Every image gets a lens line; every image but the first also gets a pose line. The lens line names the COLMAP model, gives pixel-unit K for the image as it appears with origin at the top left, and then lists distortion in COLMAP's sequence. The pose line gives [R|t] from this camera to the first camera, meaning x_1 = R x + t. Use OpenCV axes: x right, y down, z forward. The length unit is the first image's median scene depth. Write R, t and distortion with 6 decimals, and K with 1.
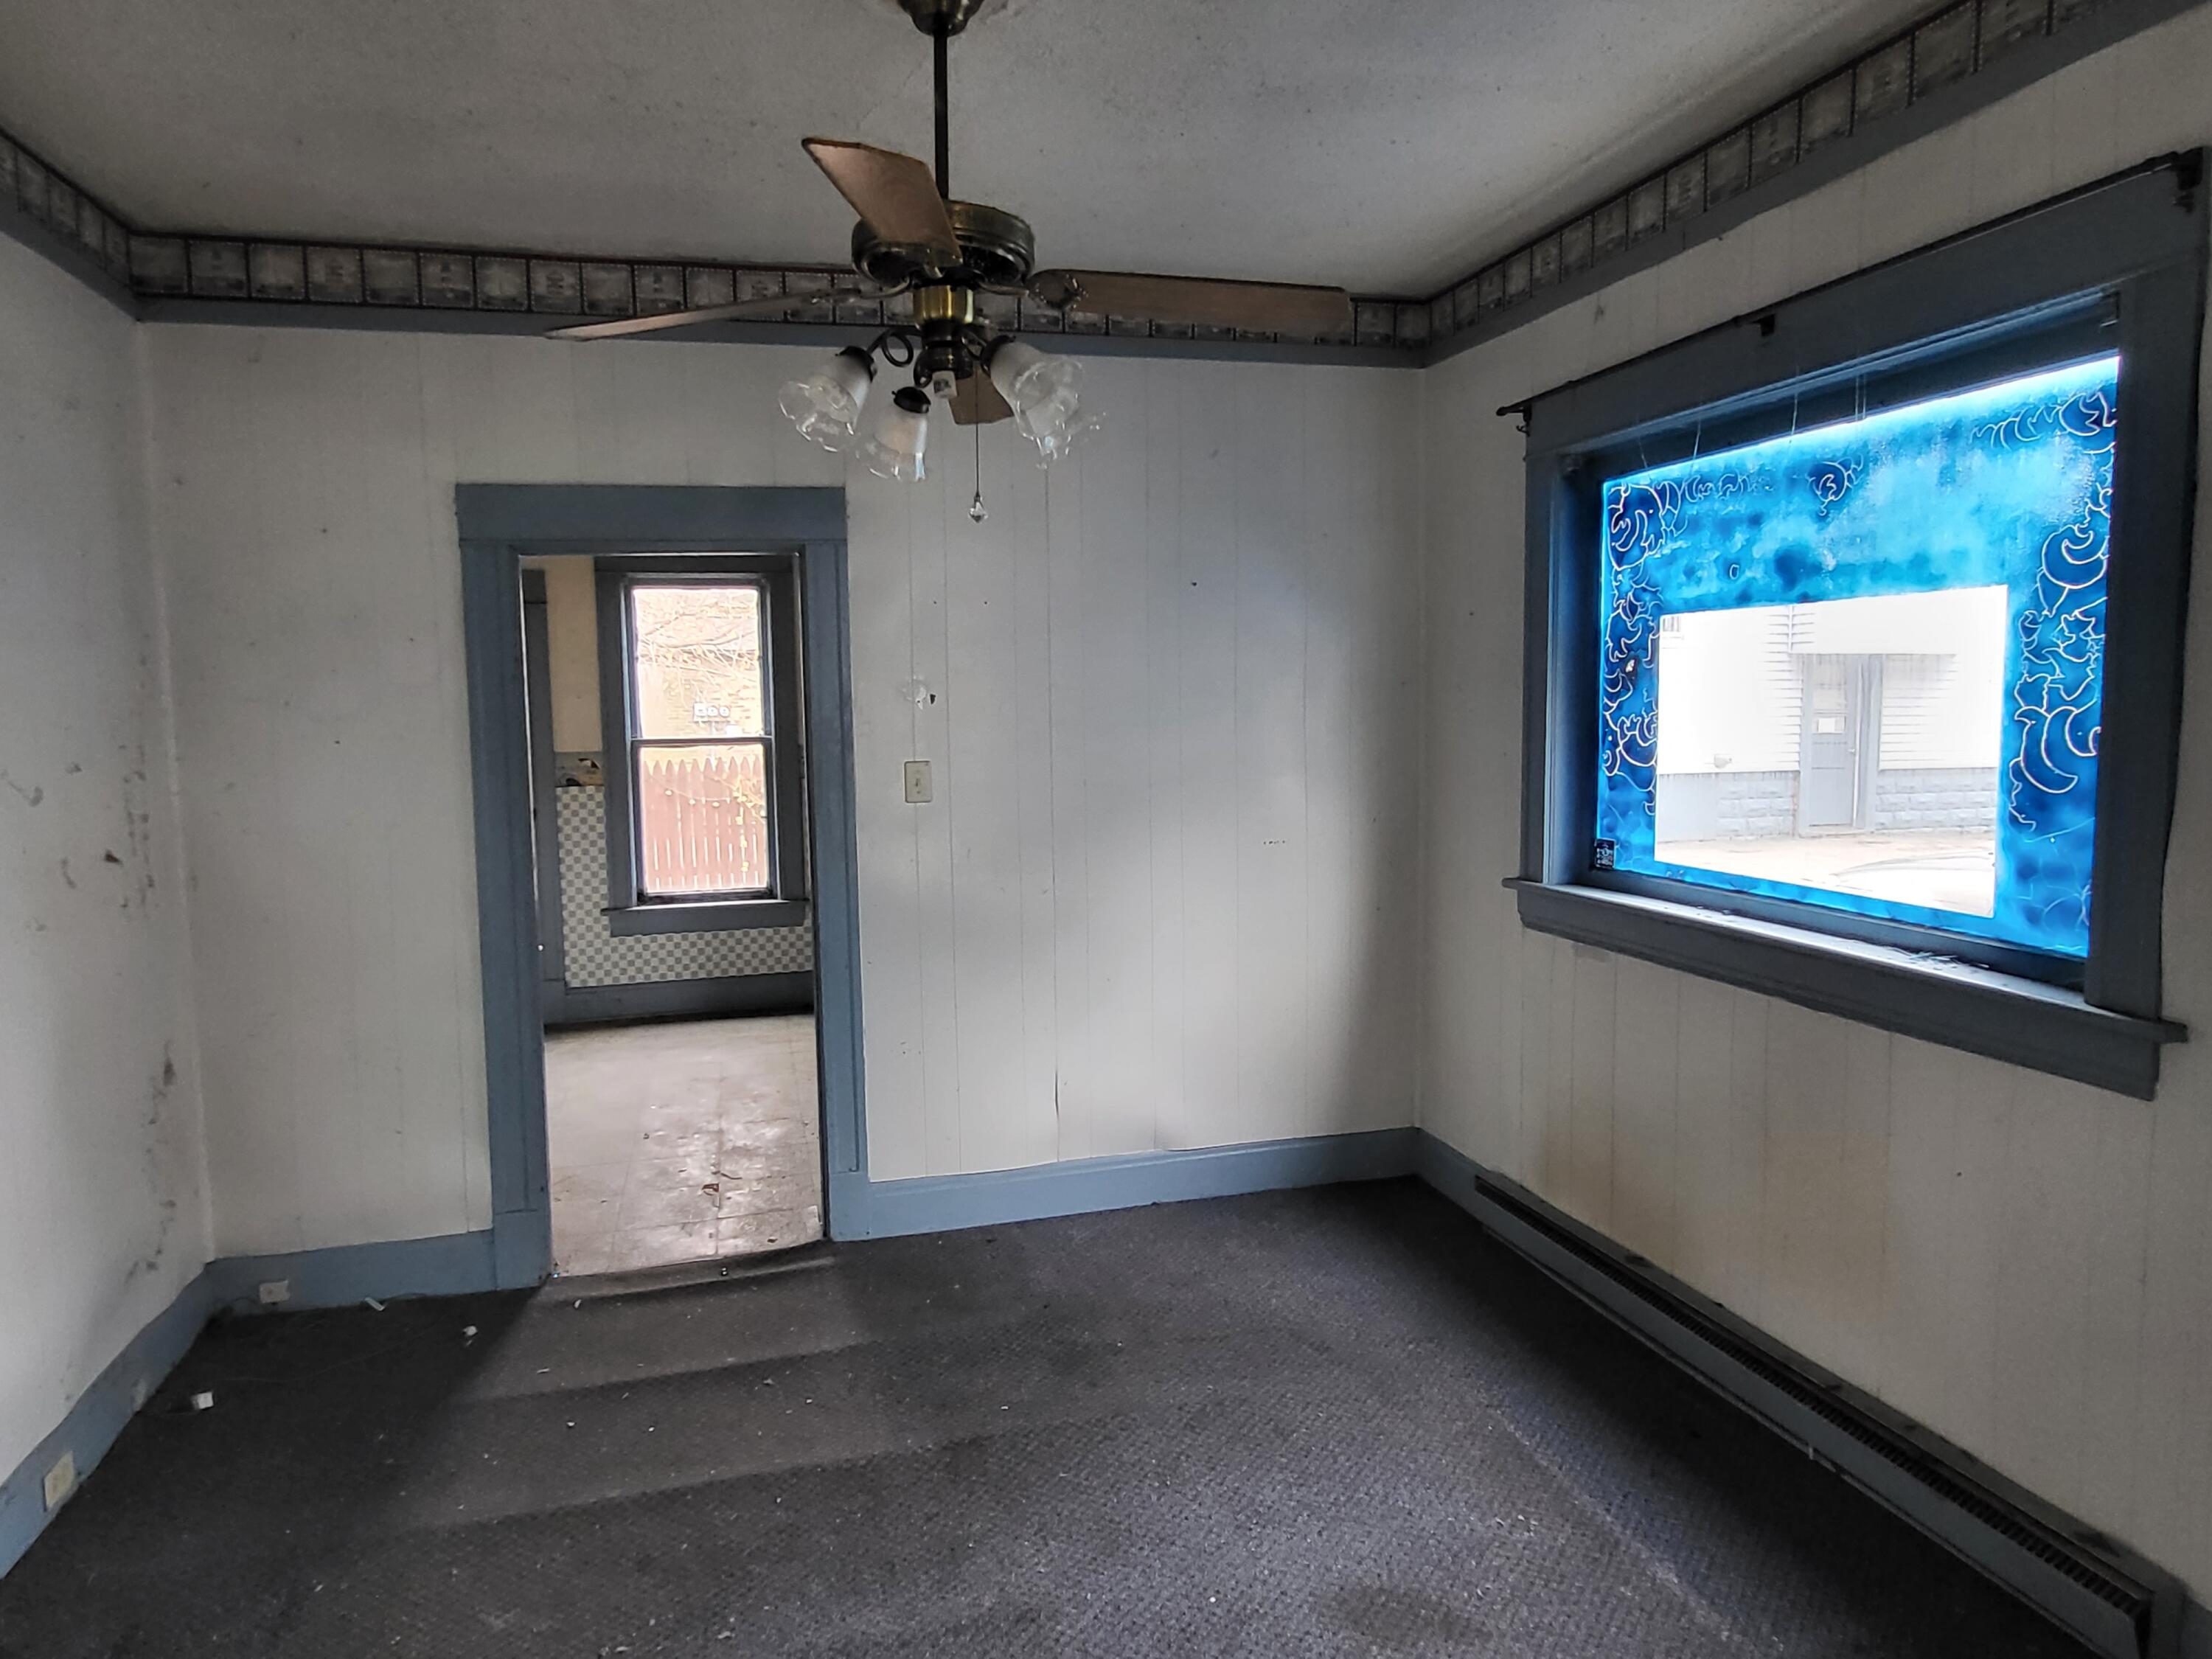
lens RADIAL K [[1336.8, 0, 1093.7], [0, 1336.8, 811.3], [0, 0, 1]] dist [0.007261, 0.004946]
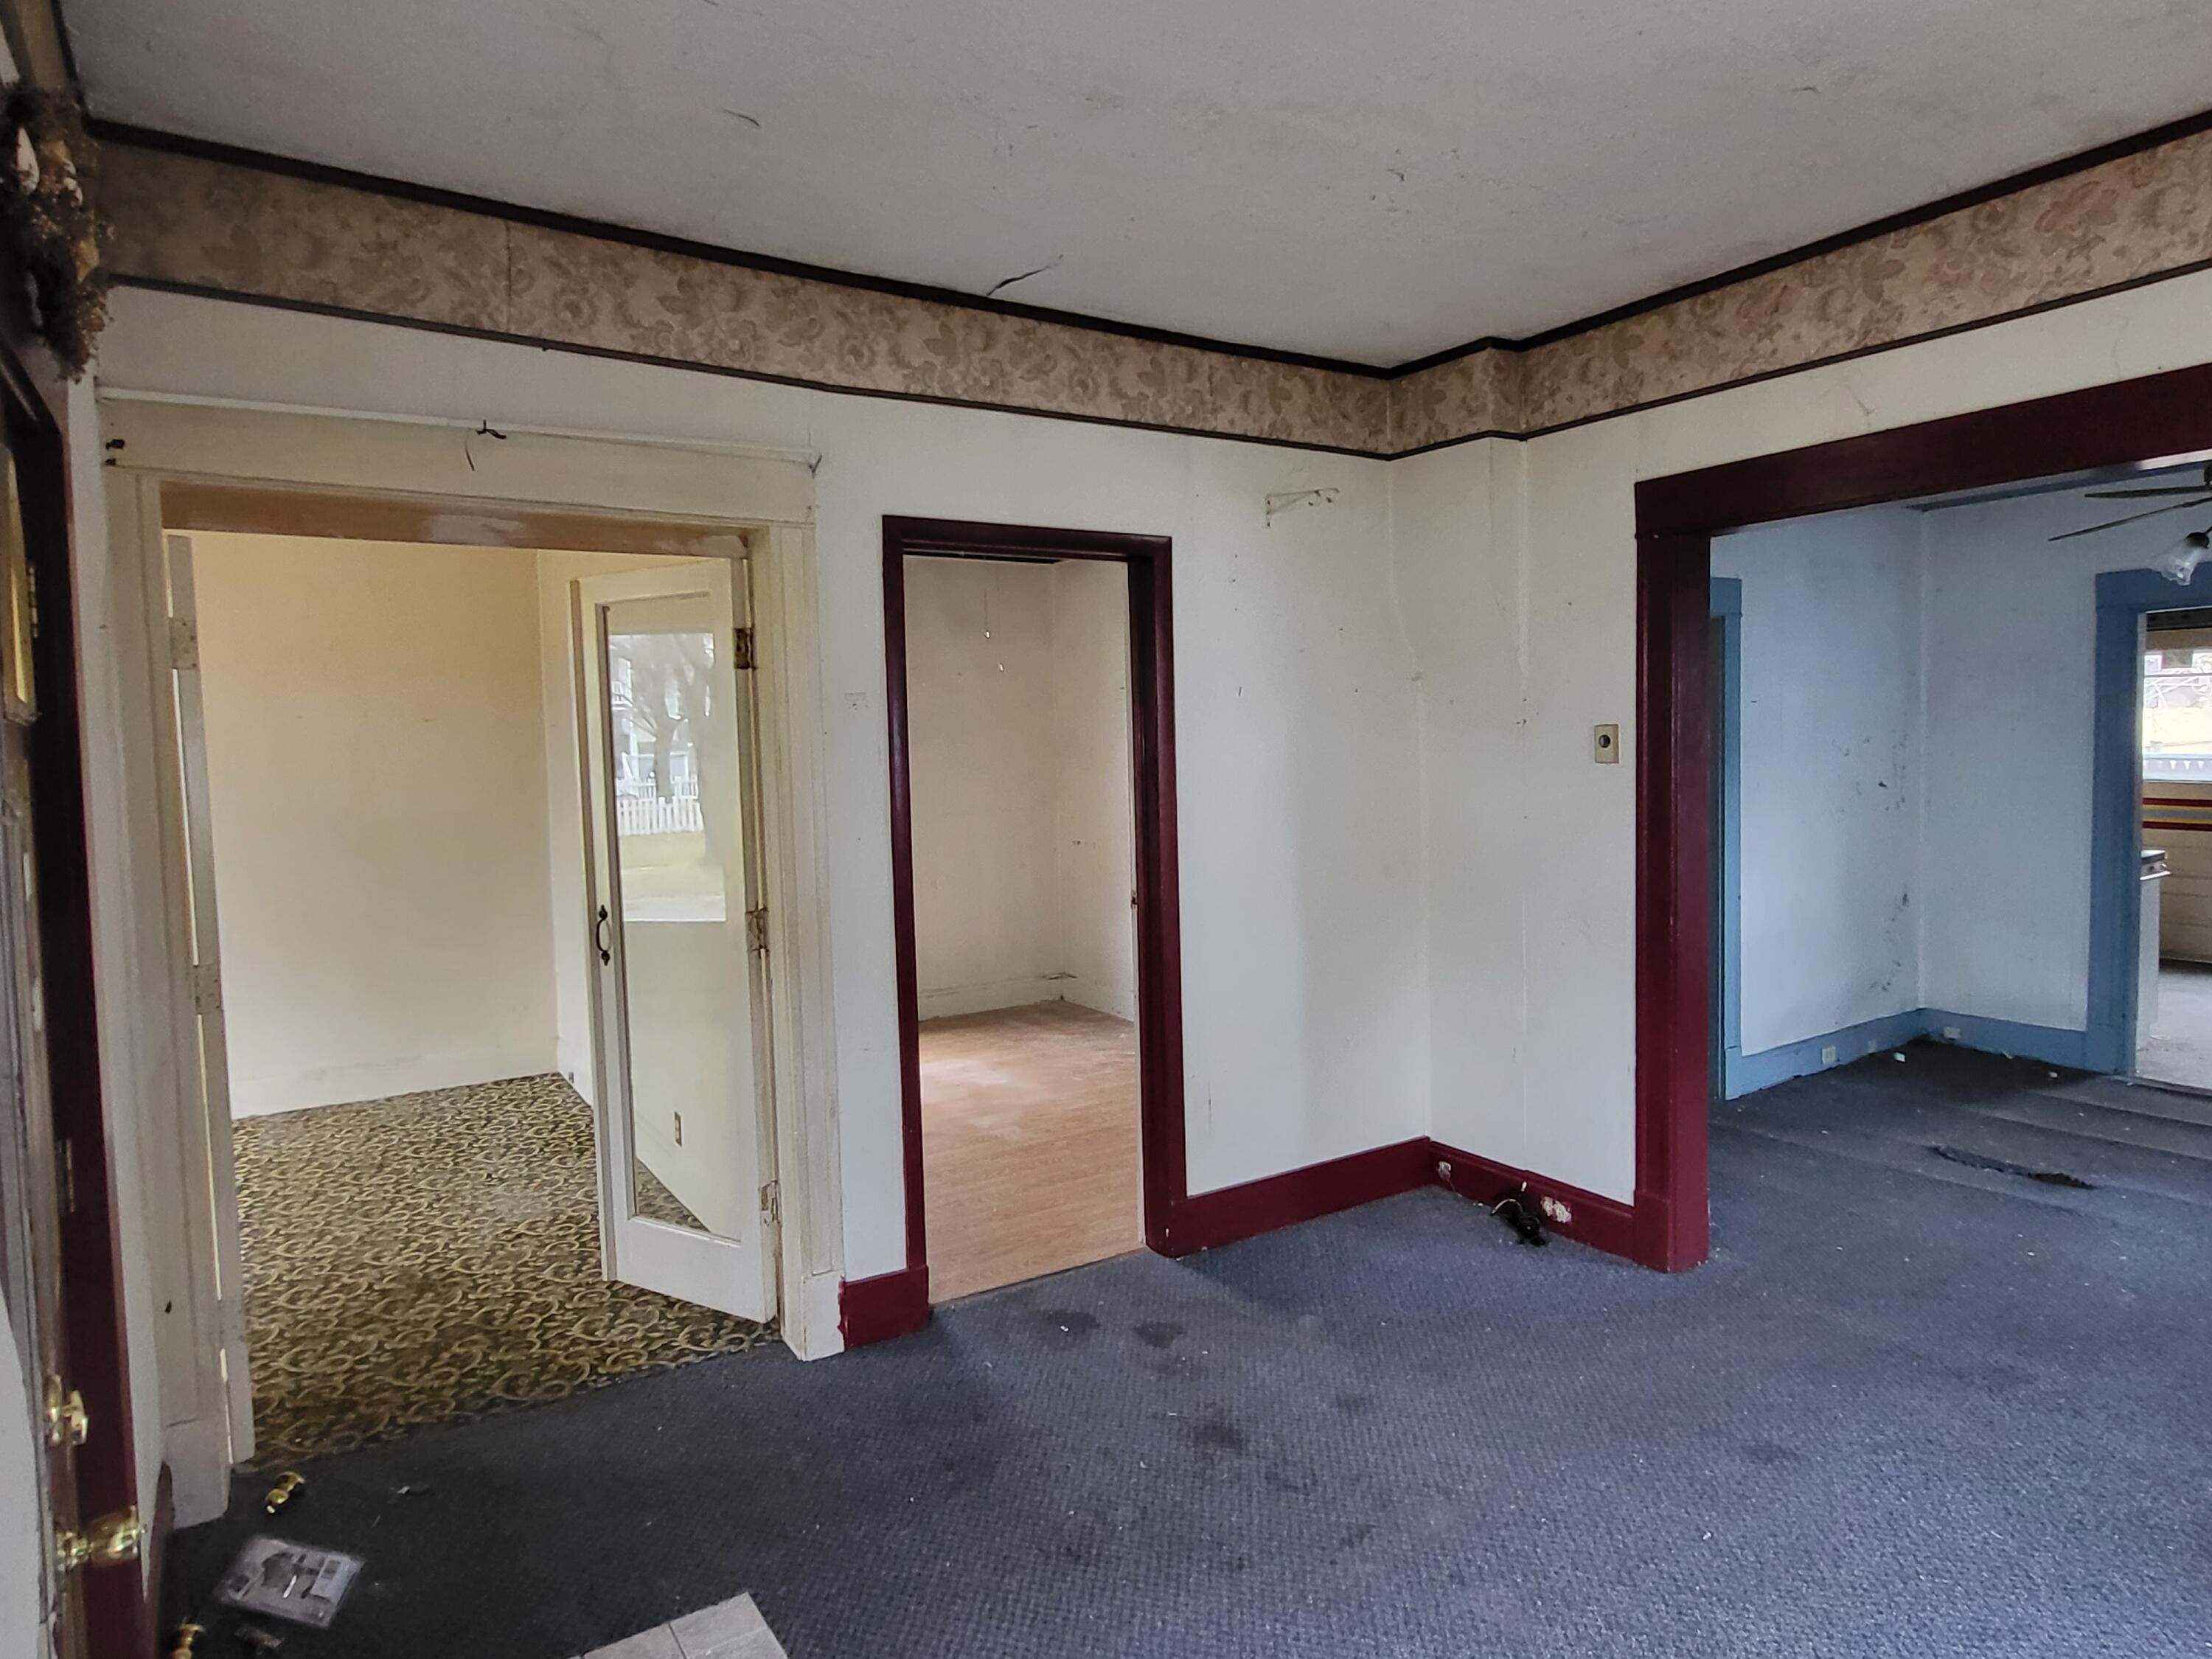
lens RADIAL K [[1336.8, 0, 1104.2], [0, 1336.8, 819.7], [0, 0, 1]] dist [0.007261, 0.004946]
pose [[0.310344, 0.071009, -0.947969, 0.698171], [-0.060259, 0.996670, 0.054930, 0.038952], [0.948713, 0.040076, 0.313589, -0.635124]]
